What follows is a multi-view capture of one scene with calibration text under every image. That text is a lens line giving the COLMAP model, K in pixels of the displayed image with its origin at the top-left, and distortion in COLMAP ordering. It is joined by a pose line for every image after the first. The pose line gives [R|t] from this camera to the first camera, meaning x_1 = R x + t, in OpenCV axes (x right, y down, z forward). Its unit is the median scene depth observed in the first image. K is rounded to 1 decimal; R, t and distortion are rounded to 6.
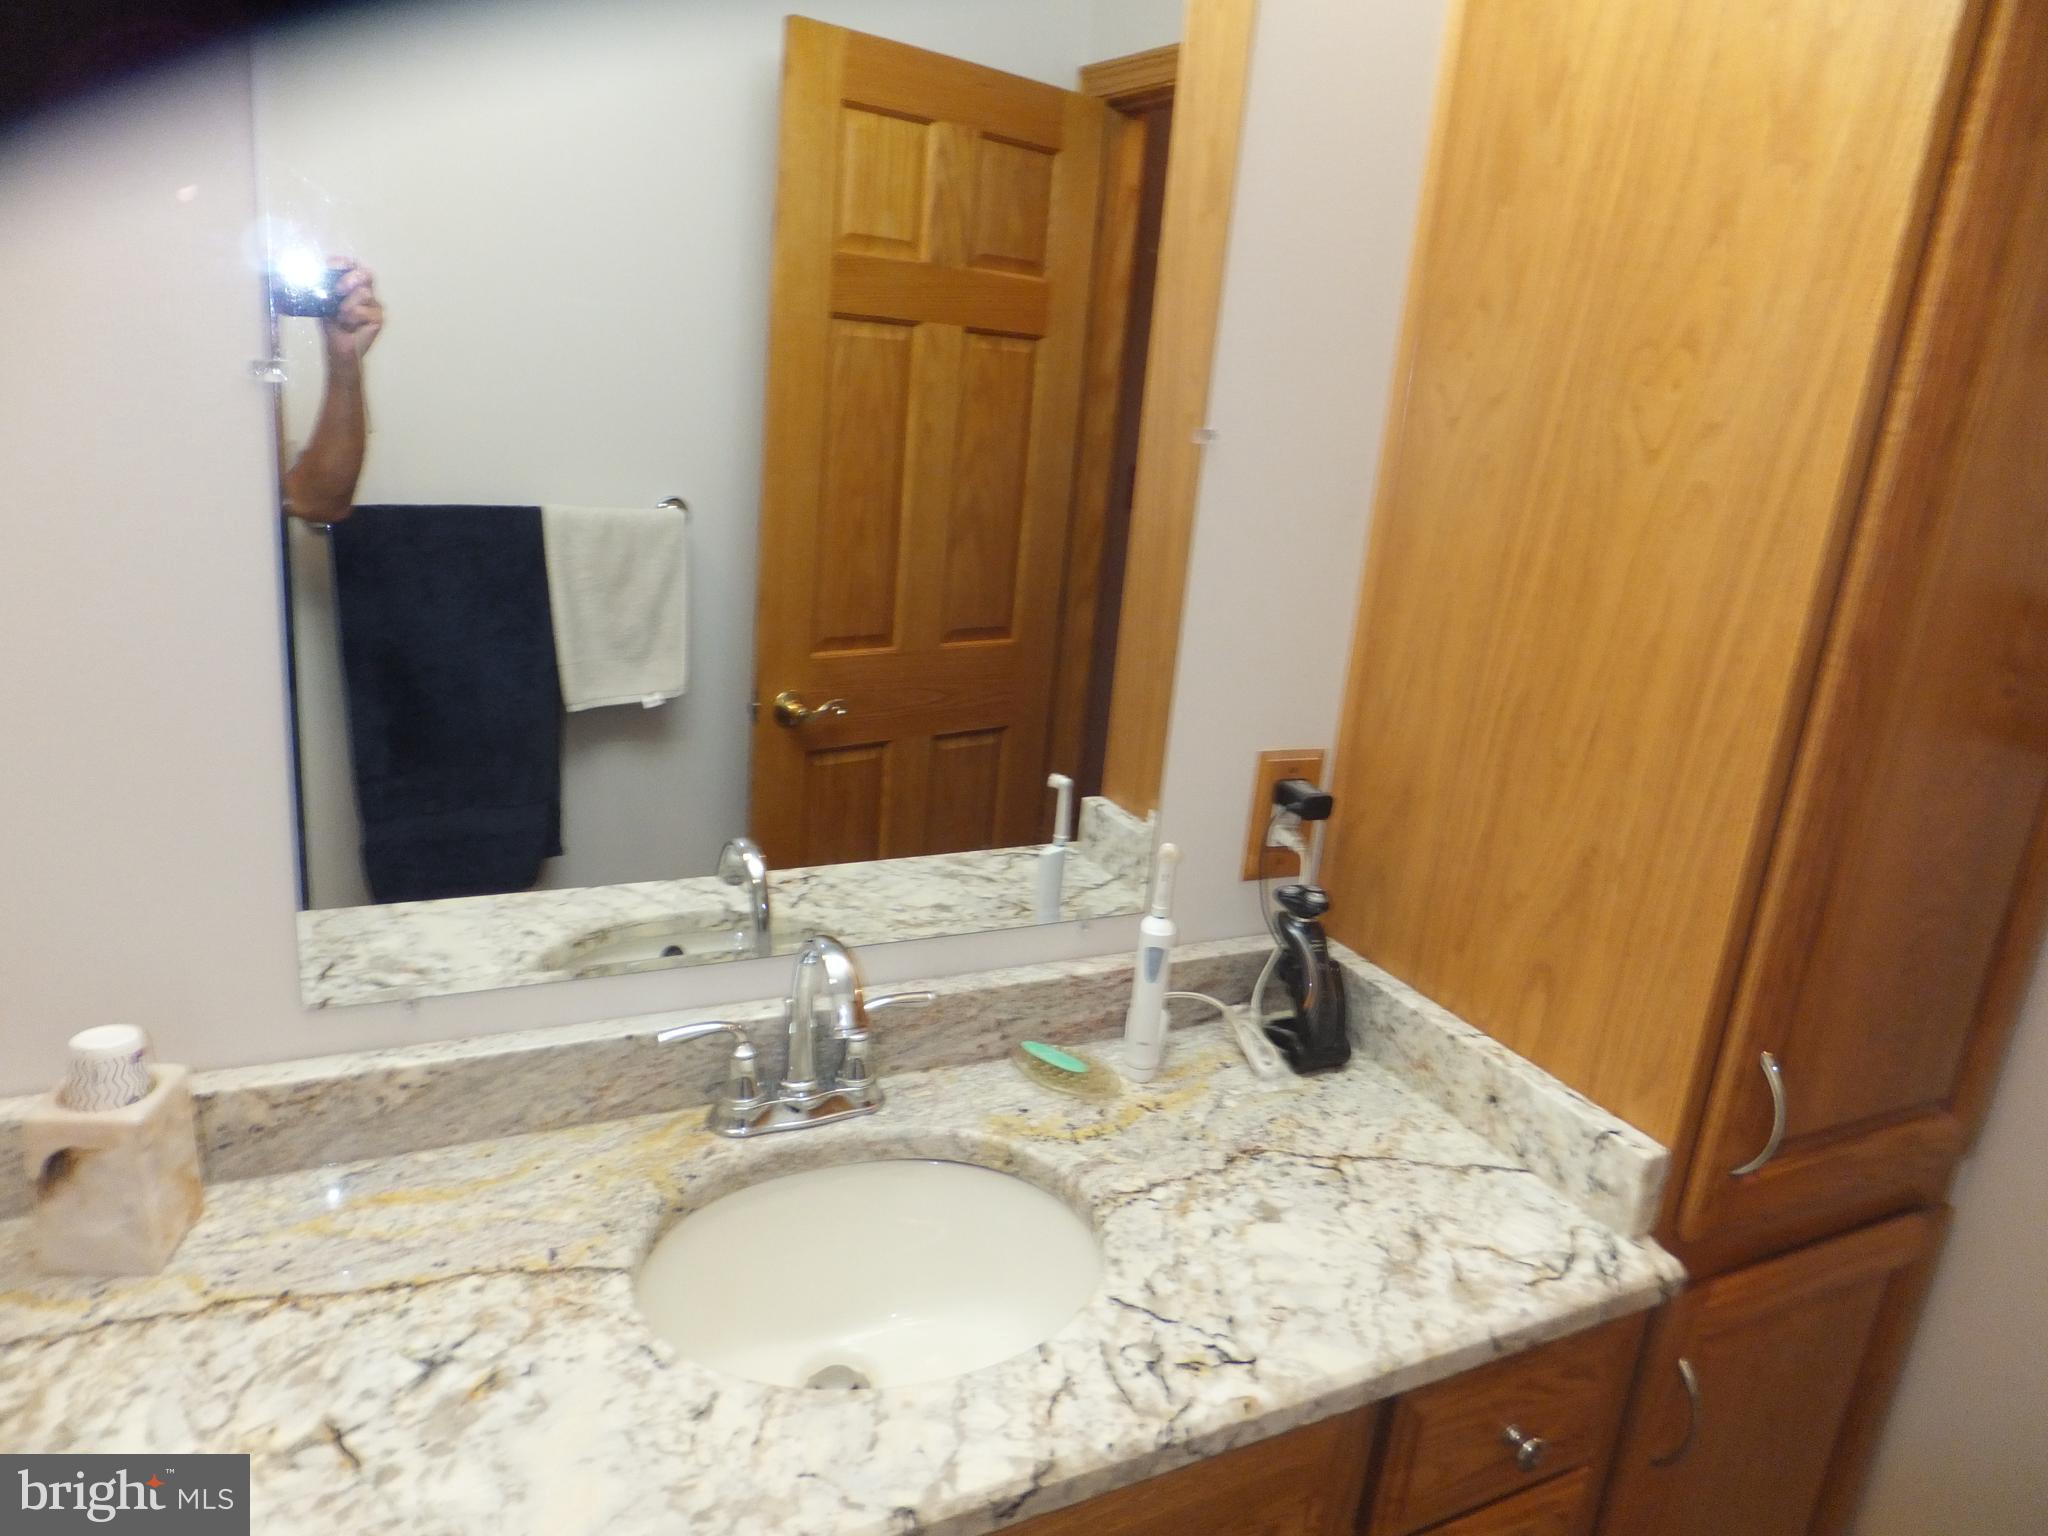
lens RADIAL K [[1392.8, 0, 1003.0], [0, 1392.8, 725.3], [0, 0, 1]] dist [-0.053939, 0.074051]
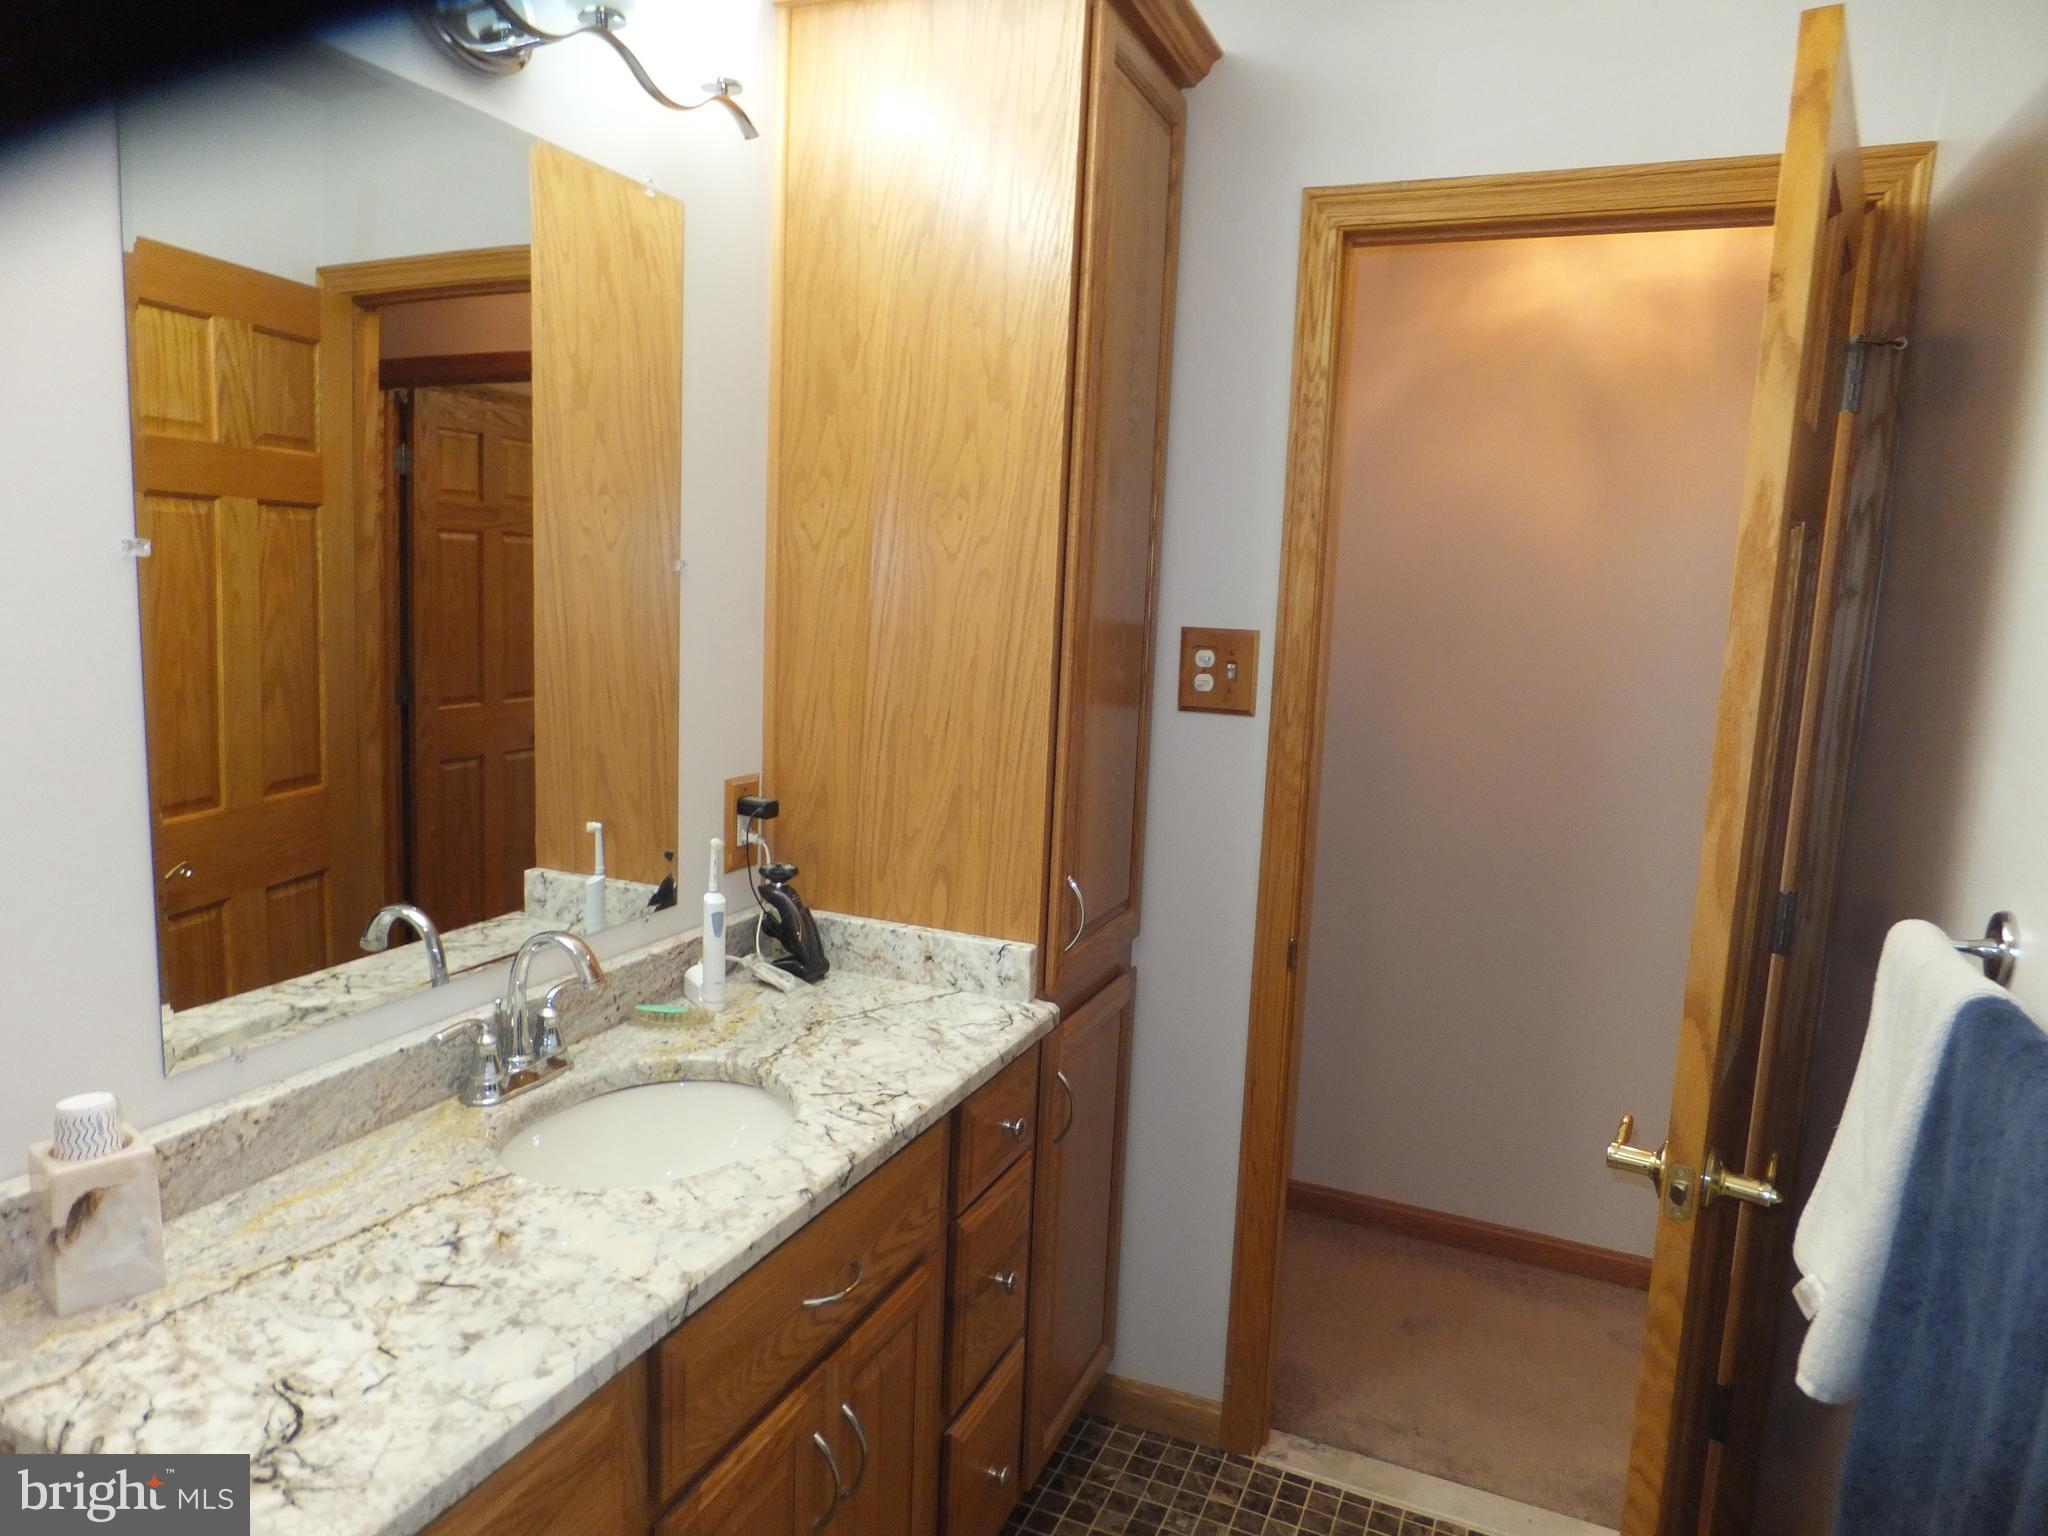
lens RADIAL K [[1361.7, 0, 1017.1], [0, 1361.7, 736.1], [0, 0, 1]] dist [-0.003442, 0.004288]
pose [[0.764460, -0.141398, 0.628974, -0.558683], [0.200499, 0.979412, -0.023509, 0.081366], [-0.612700, 0.144080, 0.777071, -0.347644]]
